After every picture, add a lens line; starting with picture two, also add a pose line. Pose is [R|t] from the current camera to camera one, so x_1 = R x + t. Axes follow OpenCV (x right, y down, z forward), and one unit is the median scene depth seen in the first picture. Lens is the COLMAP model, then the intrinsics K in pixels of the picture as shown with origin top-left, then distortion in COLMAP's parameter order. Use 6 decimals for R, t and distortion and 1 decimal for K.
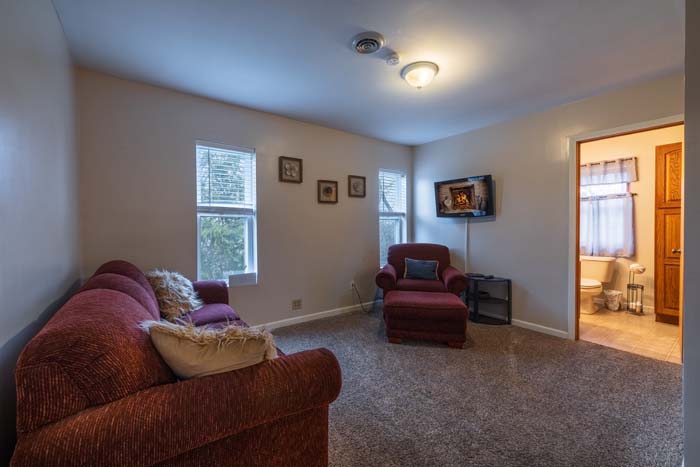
lens RADIAL K [[291.7, 0, 349.3], [0, 291.7, 231.4], [0, 0, 1]] dist [0.000556, 0.000379]
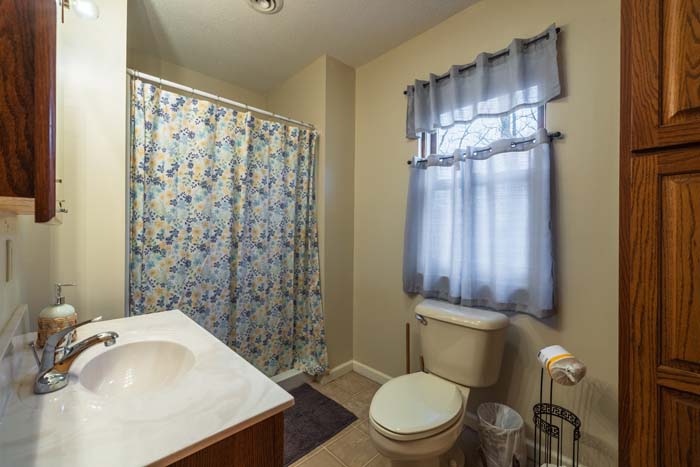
lens RADIAL K [[291.7, 0, 349.3], [0, 291.7, 231.4], [0, 0, 1]] dist [0.000556, 0.000379]
pose [[0.991510, 0.006331, 0.129873, 0.682180], [-0.004936, 0.999927, -0.011062, -0.007939], [-0.129933, 0.010327, 0.991469, 0.681660]]
